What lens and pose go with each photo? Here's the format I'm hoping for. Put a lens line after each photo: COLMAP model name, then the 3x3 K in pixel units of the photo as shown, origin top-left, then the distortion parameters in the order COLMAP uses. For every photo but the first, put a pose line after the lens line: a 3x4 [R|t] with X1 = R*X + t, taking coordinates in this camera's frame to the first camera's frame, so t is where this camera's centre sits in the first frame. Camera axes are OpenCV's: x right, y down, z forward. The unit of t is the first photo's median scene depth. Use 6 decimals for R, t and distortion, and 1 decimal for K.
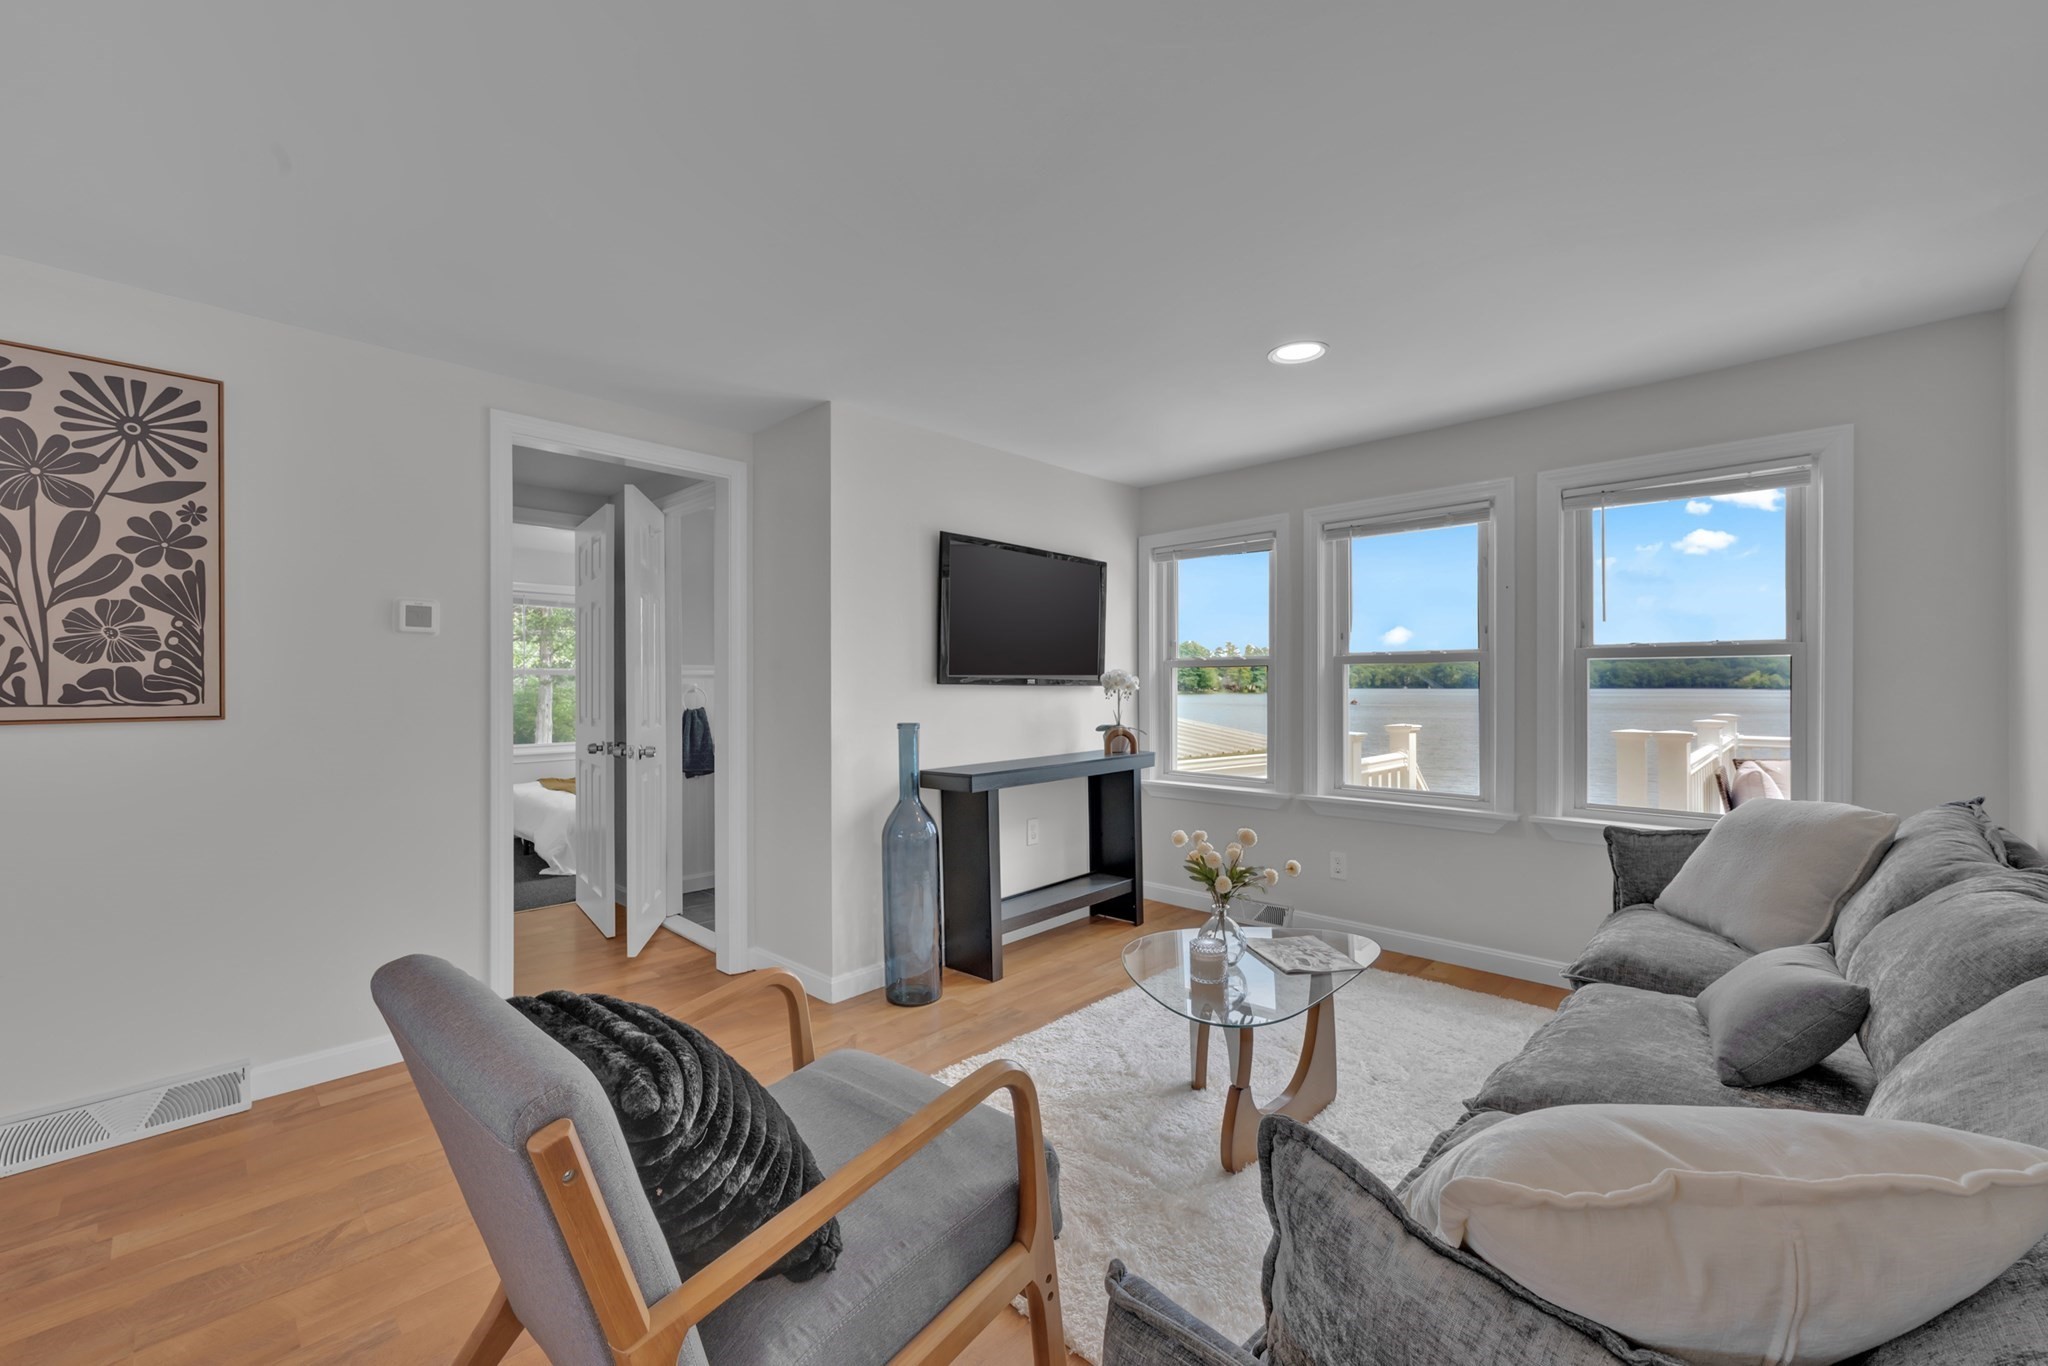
lens RADIAL K [[816.3, 0, 1019.2], [0, 816.3, 681.9], [0, 0, 1]] dist [0.001198, 0.000439]
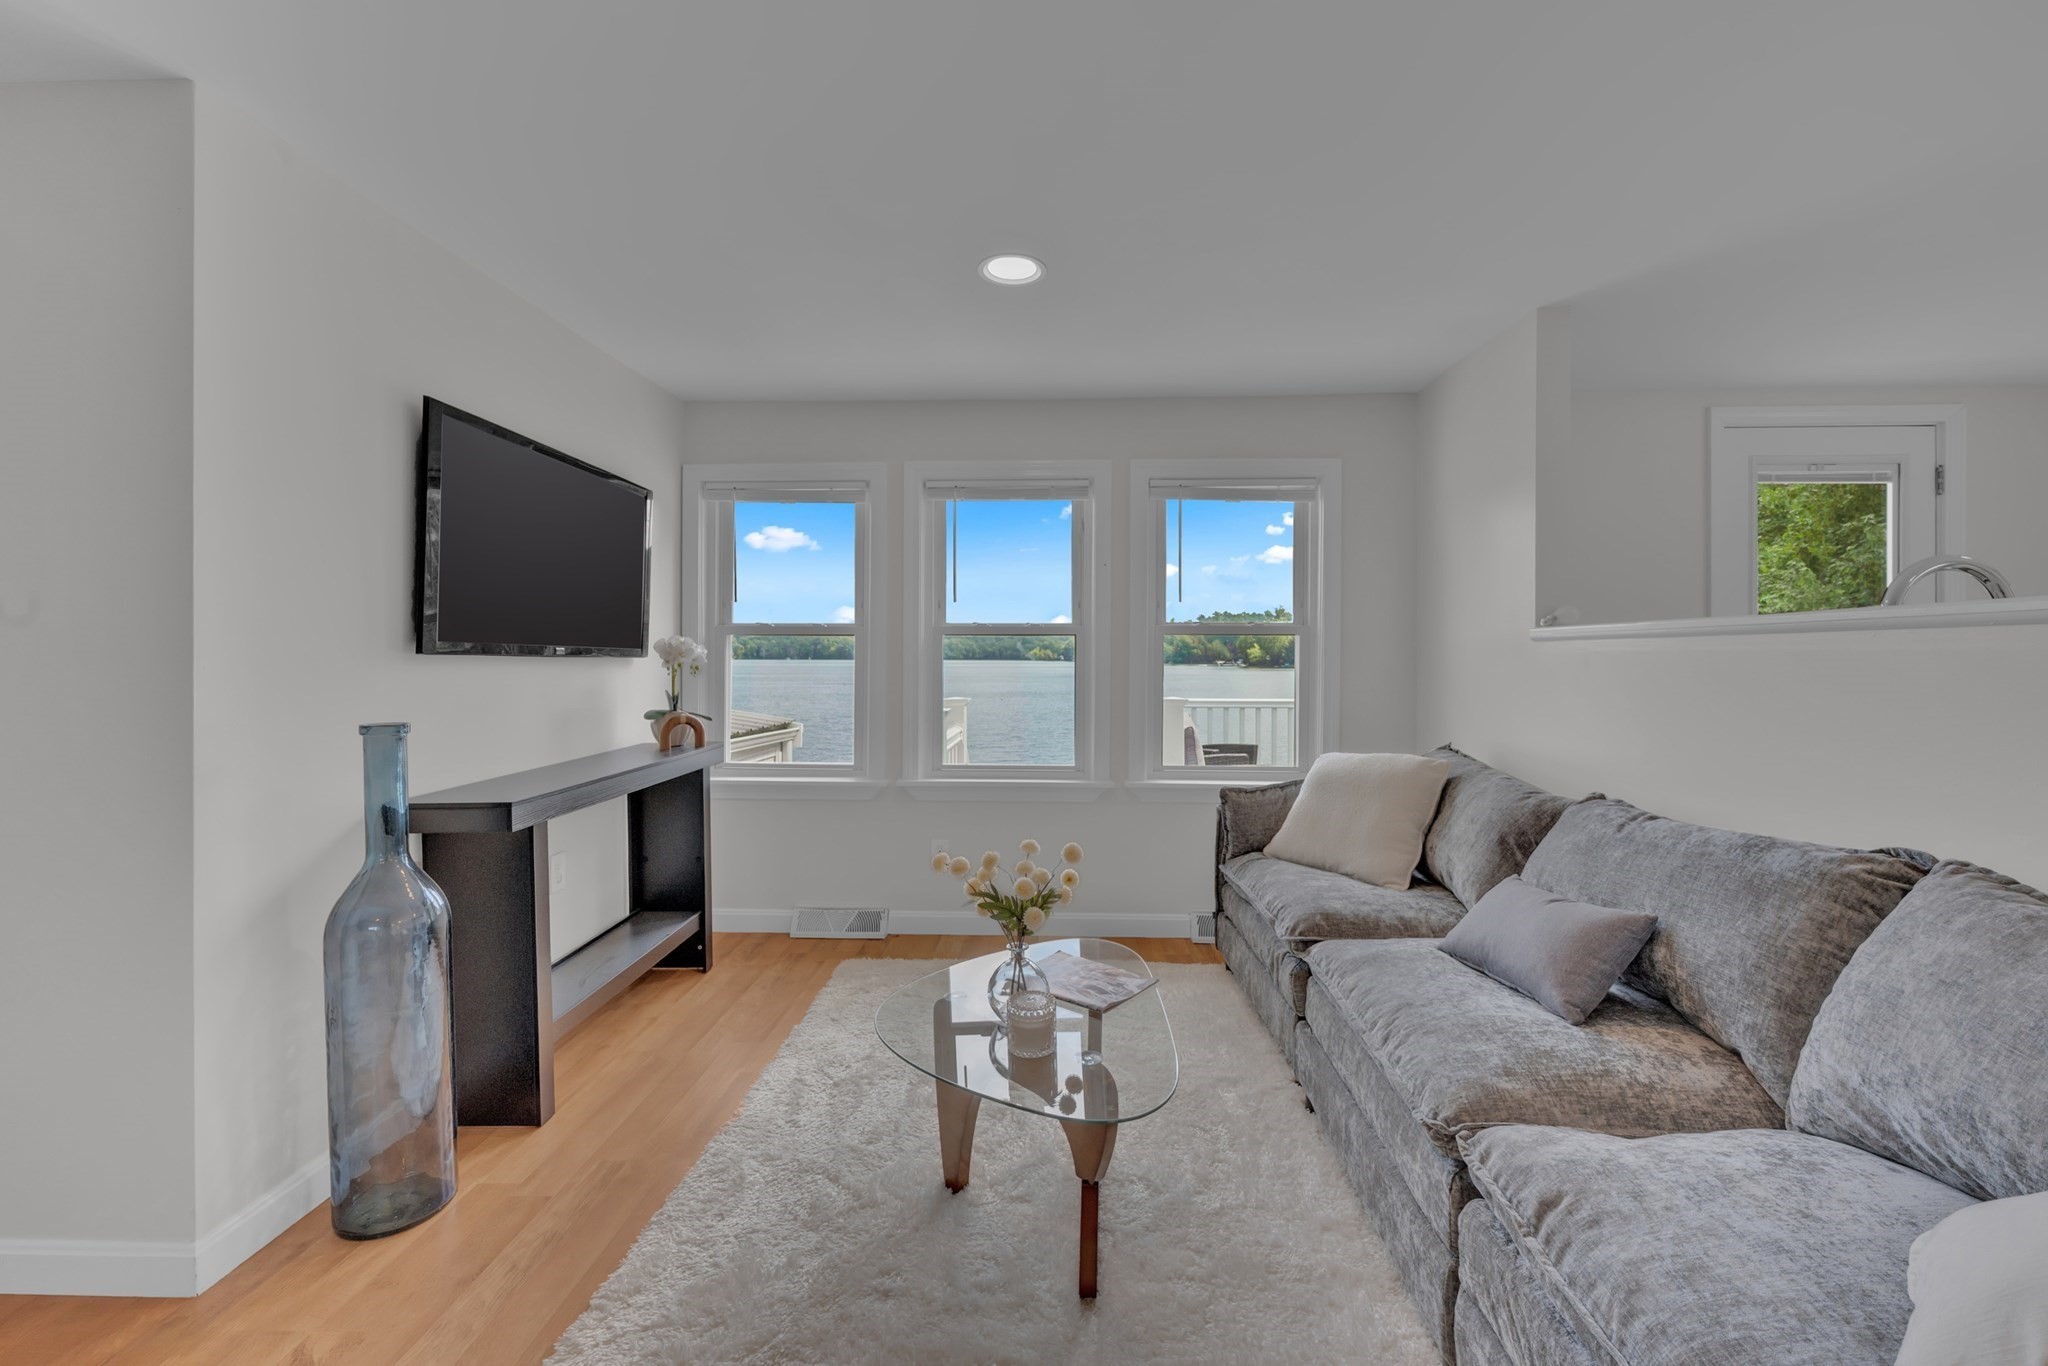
lens RADIAL K [[826.6, 0, 1027.6], [0, 826.6, 659.2], [0, 0, 1]] dist [-0.001002, -0.000054]
pose [[0.746719, 0.002935, 0.665133, -0.171021], [-0.008123, 0.999956, 0.004708, 0.000235], [-0.665090, -0.008919, 0.746710, 0.265911]]
